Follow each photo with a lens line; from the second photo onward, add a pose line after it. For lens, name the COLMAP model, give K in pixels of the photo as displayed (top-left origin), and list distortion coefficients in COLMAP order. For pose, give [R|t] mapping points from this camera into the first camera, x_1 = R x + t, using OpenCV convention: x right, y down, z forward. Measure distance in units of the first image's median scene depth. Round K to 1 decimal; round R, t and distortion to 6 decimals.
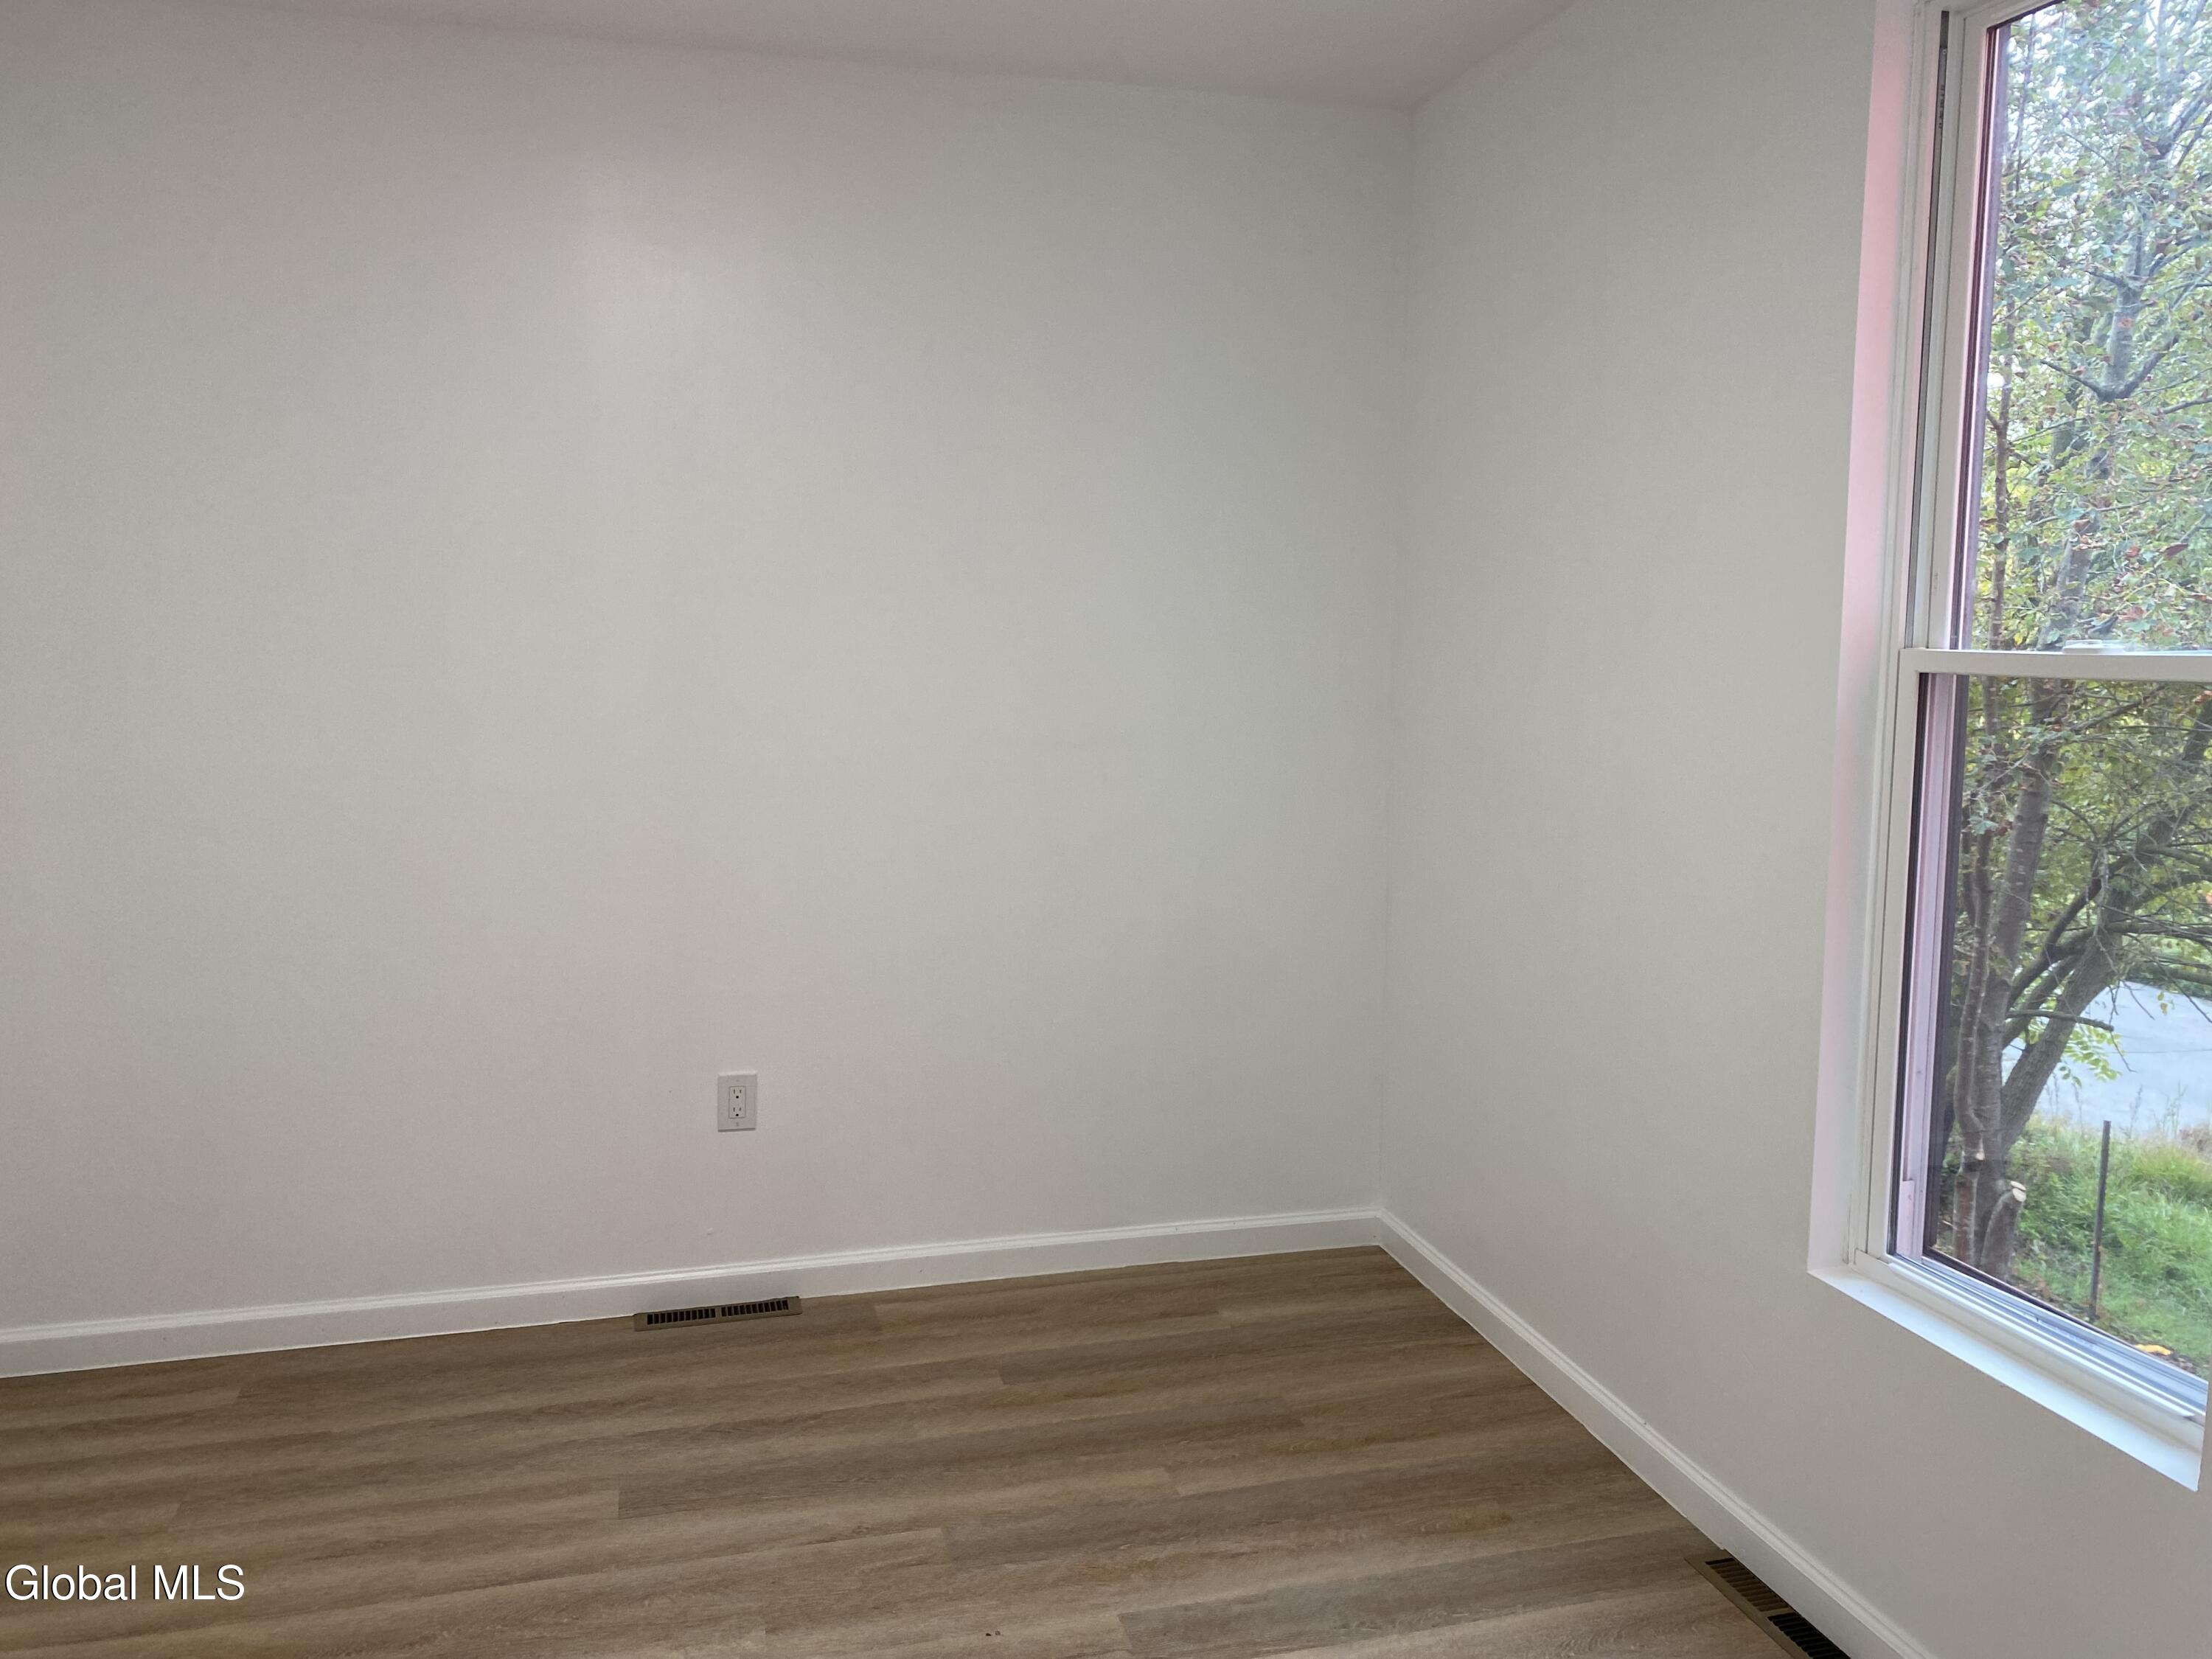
lens RADIAL K [[1733.0, 0, 1109.2], [0, 1733.0, 789.2], [0, 0, 1]] dist [0.029594, -0.013697]
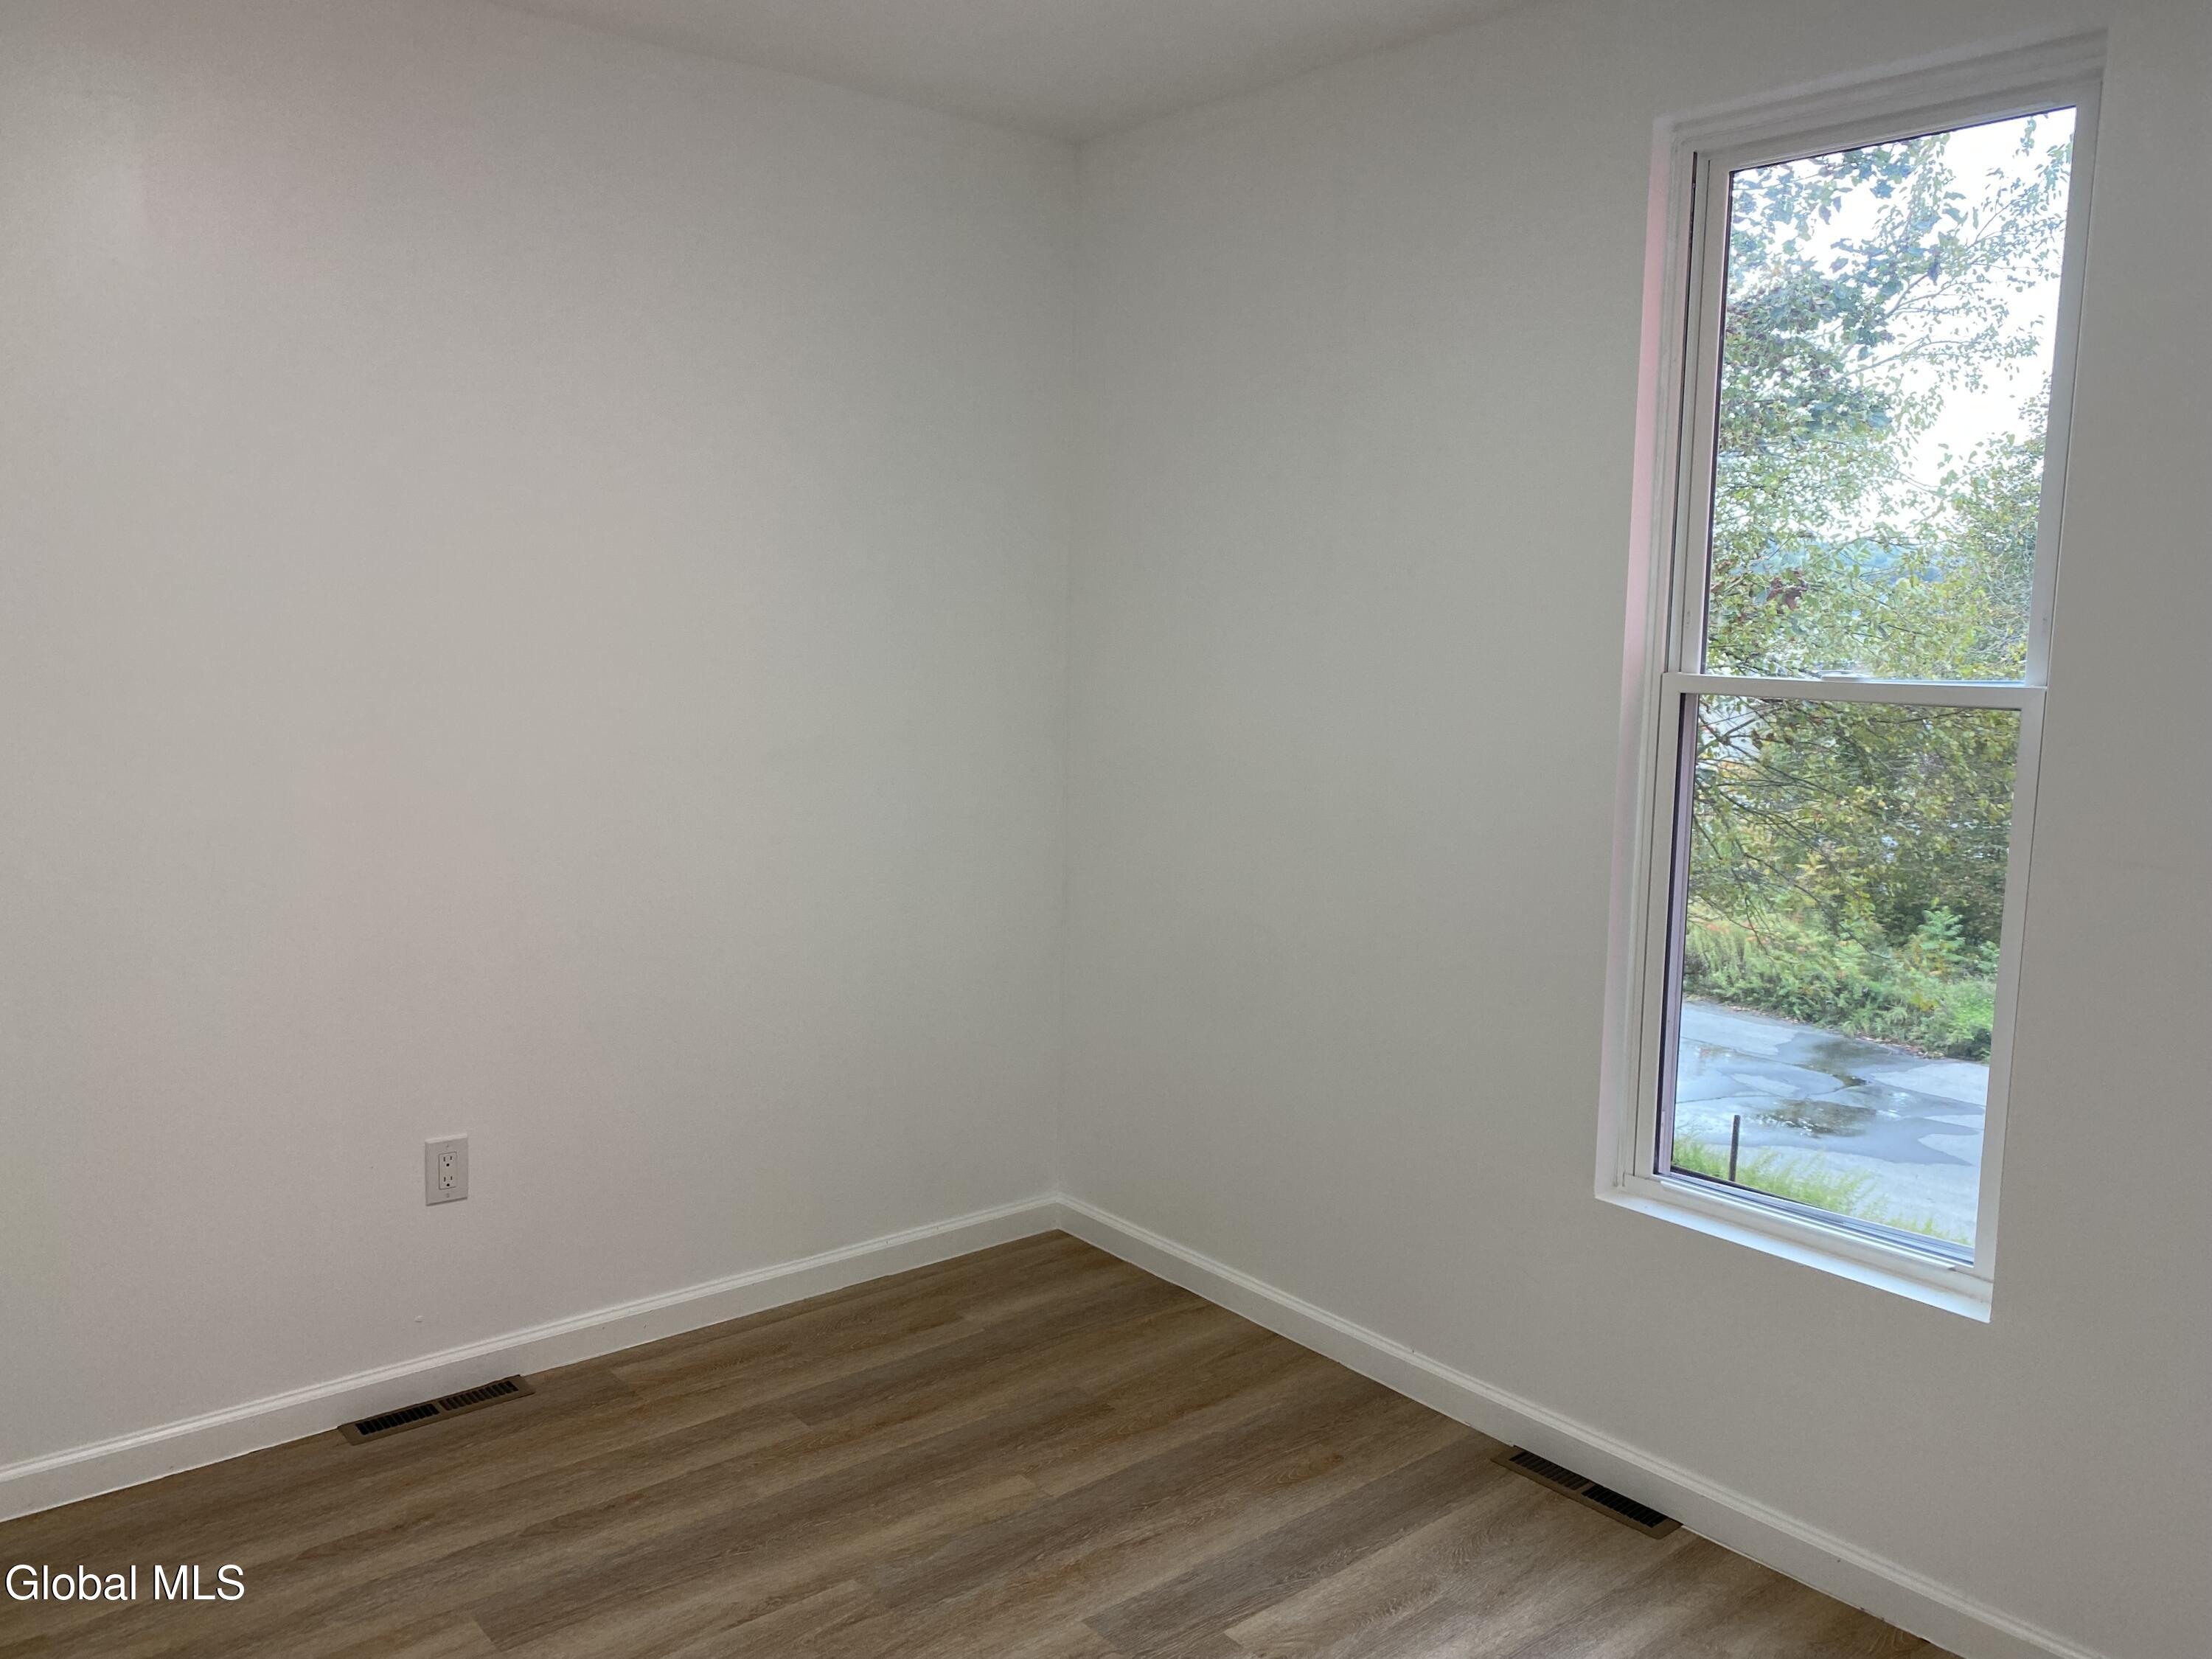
lens RADIAL K [[1733.8, 0, 1104.4], [0, 1733.8, 770.9], [0, 0, 1]] dist [0.017107, -0.000727]
pose [[0.911122, -0.030300, 0.411022, -0.317085], [0.029750, 0.999527, 0.007736, -0.026886], [-0.411062, 0.005179, 0.911593, 0.049123]]
